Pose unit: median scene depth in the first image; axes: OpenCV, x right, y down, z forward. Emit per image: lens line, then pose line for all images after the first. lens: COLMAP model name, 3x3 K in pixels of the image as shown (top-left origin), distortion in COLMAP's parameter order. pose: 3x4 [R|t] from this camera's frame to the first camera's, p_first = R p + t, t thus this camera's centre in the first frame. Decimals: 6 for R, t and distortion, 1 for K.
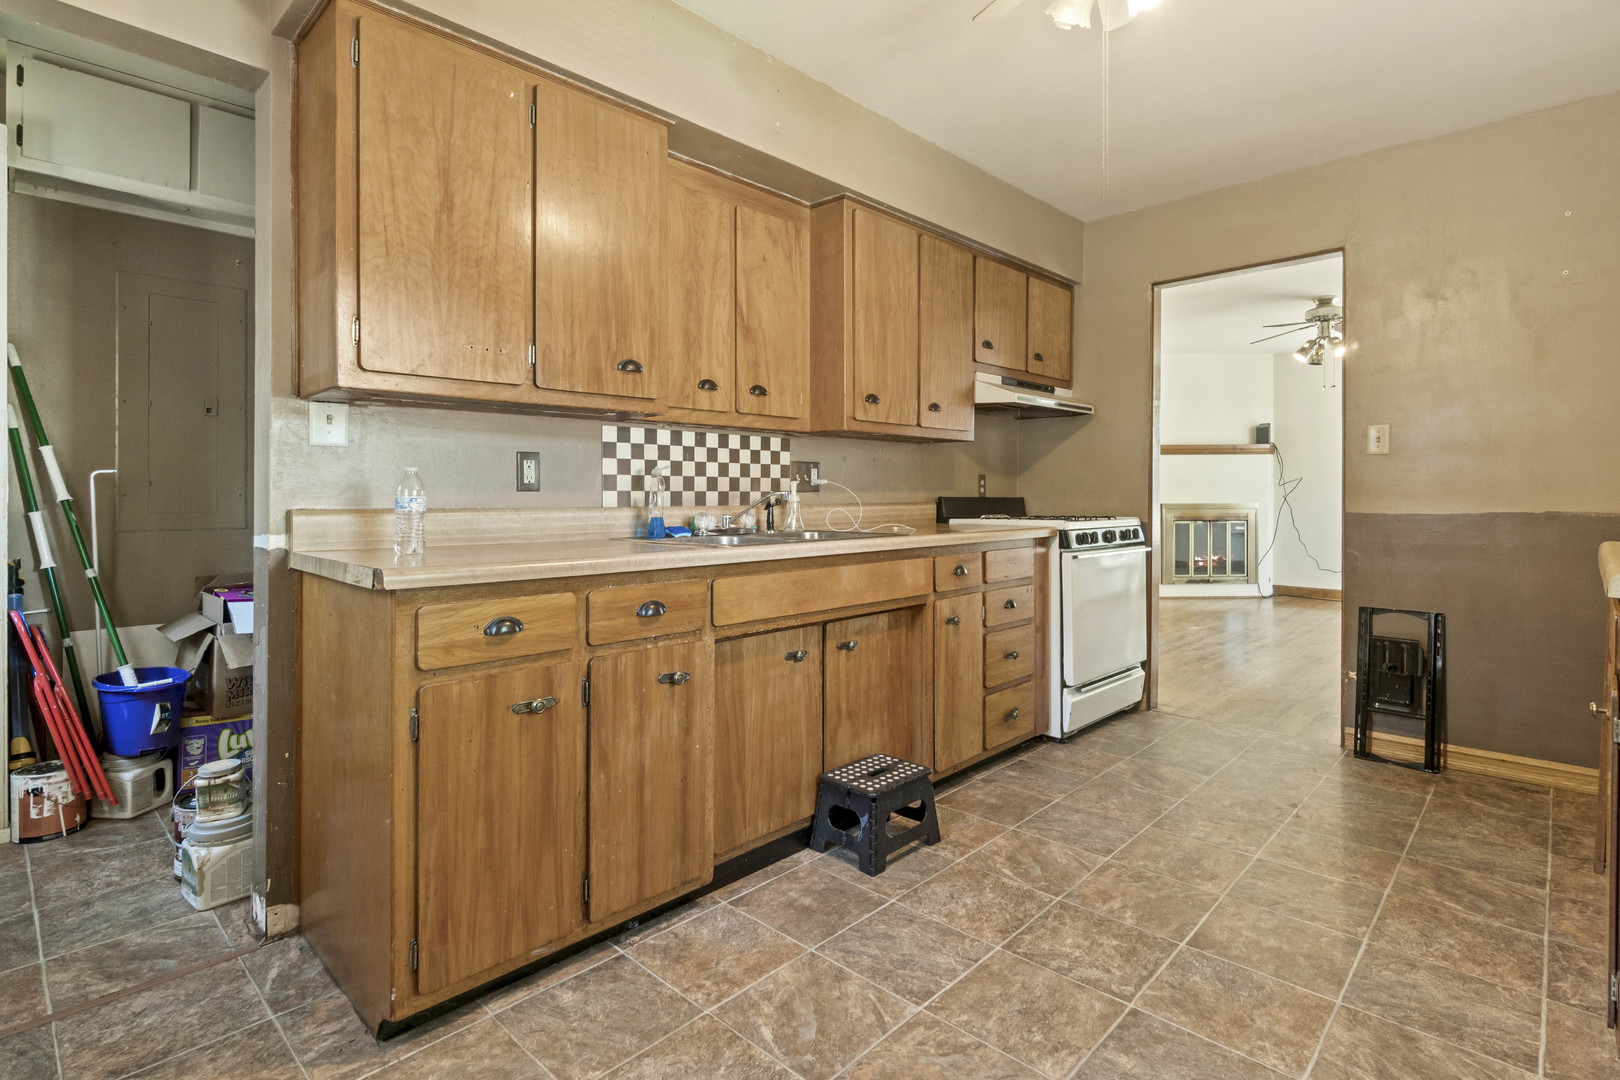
lens RADIAL K [[760.1, 0, 772.4], [0, 760.1, 492.2], [0, 0, 1]] dist [-0.012290, 0.000259]
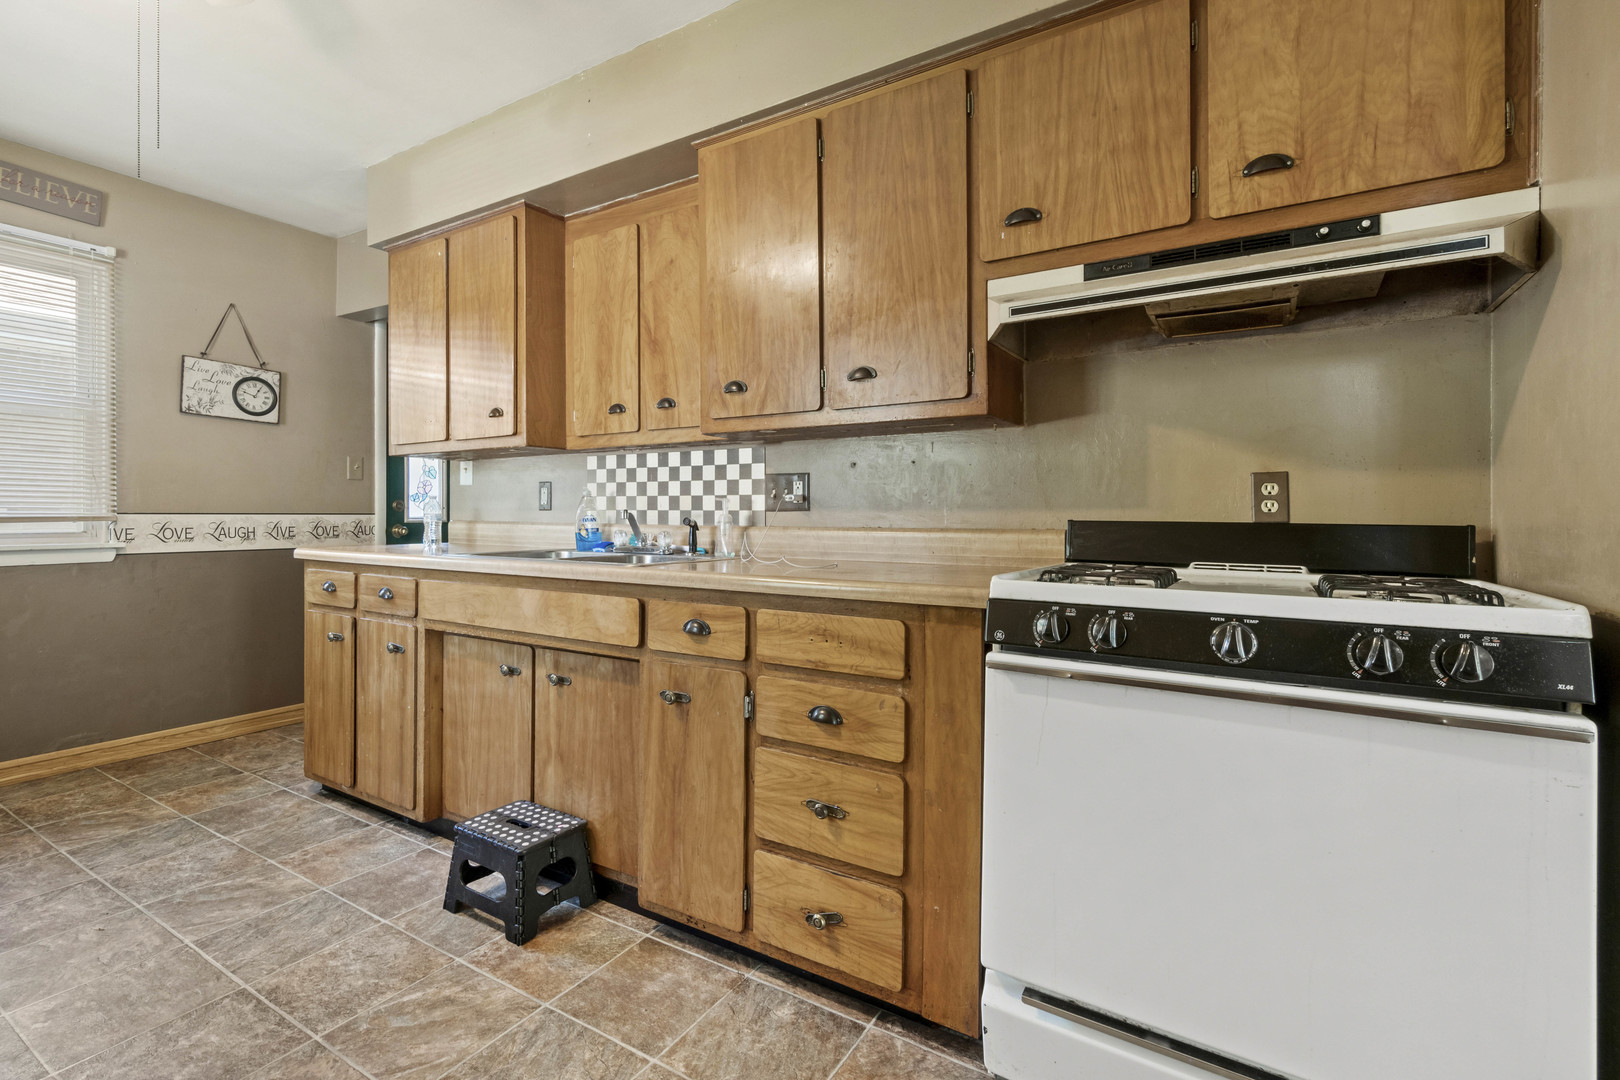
lens RADIAL K [[702.7, 0, 803.5], [0, 702.7, 513.3], [0, 0, 1]] dist [0.001167, -0.000599]
pose [[0.276828, -0.000070, -0.960919, 0.913770], [-0.002977, 0.999995, -0.000930, 0.003366], [0.960915, 0.003118, 0.276827, 0.970688]]
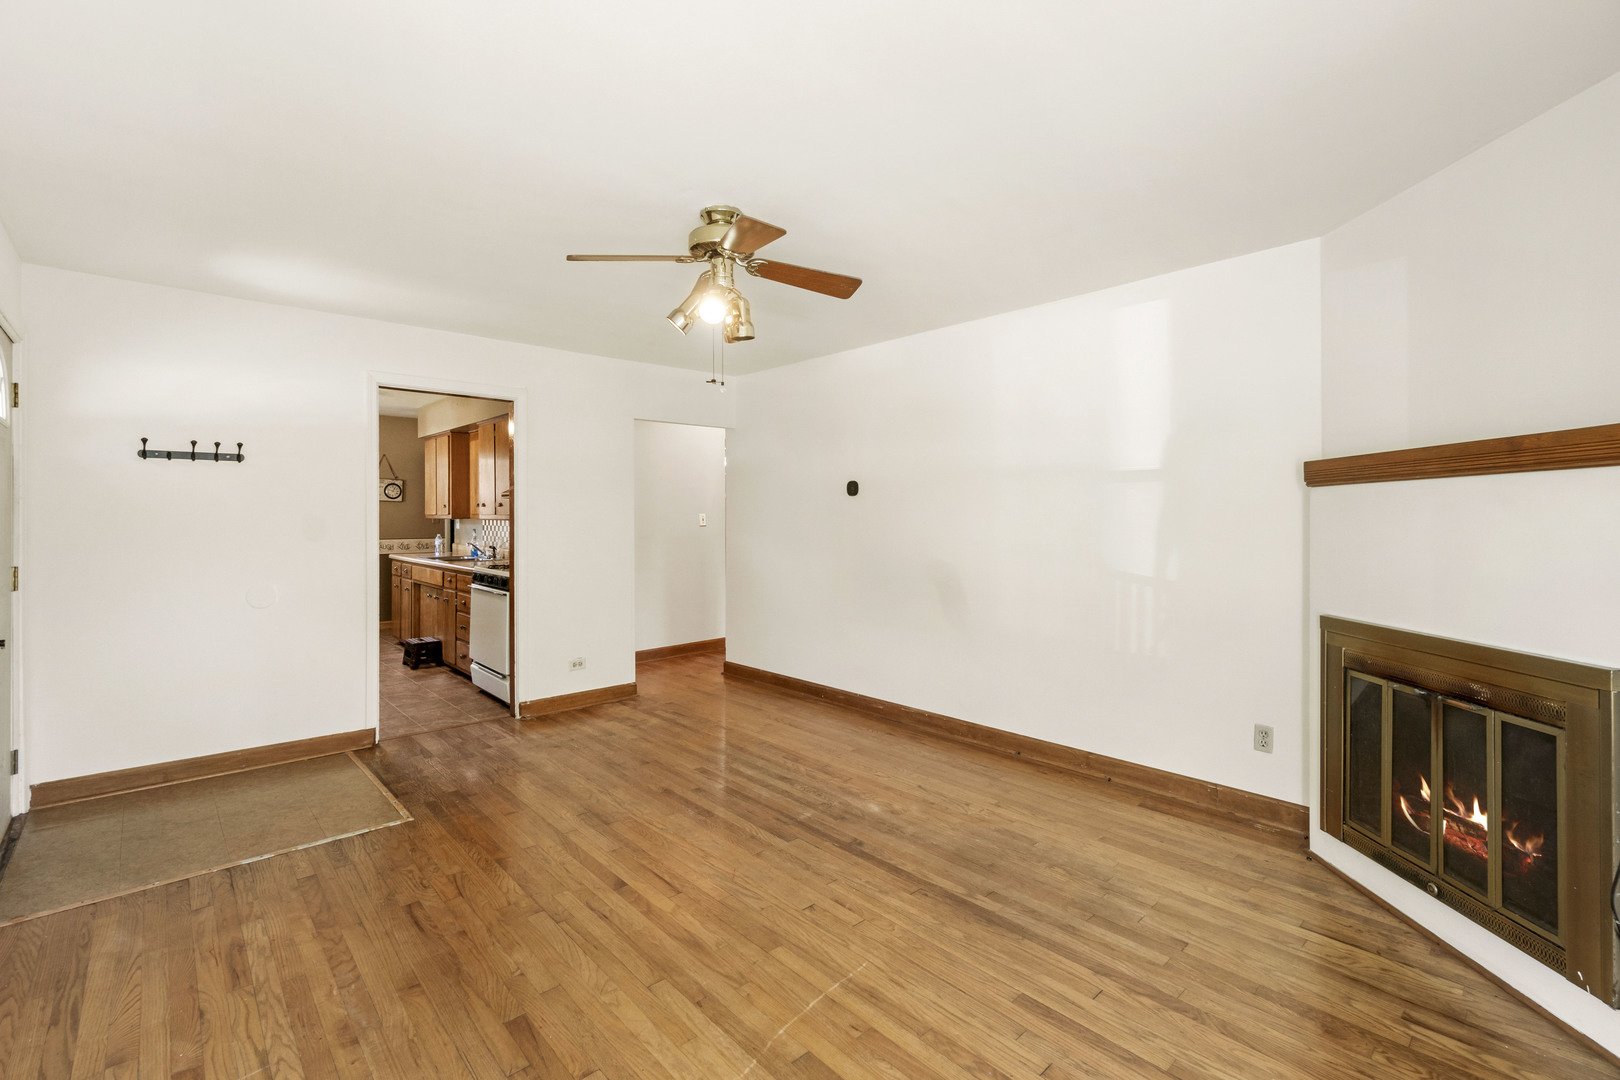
lens RADIAL K [[702.7, 0, 812.1], [0, 702.7, 527.7], [0, 0, 1]] dist [0.001167, -0.000599]
pose [[0.000057, 0.014269, -0.999898, 2.747947], [-0.003470, 0.999892, 0.014268, -0.110107], [0.999994, 0.003469, 0.000106, 2.395453]]
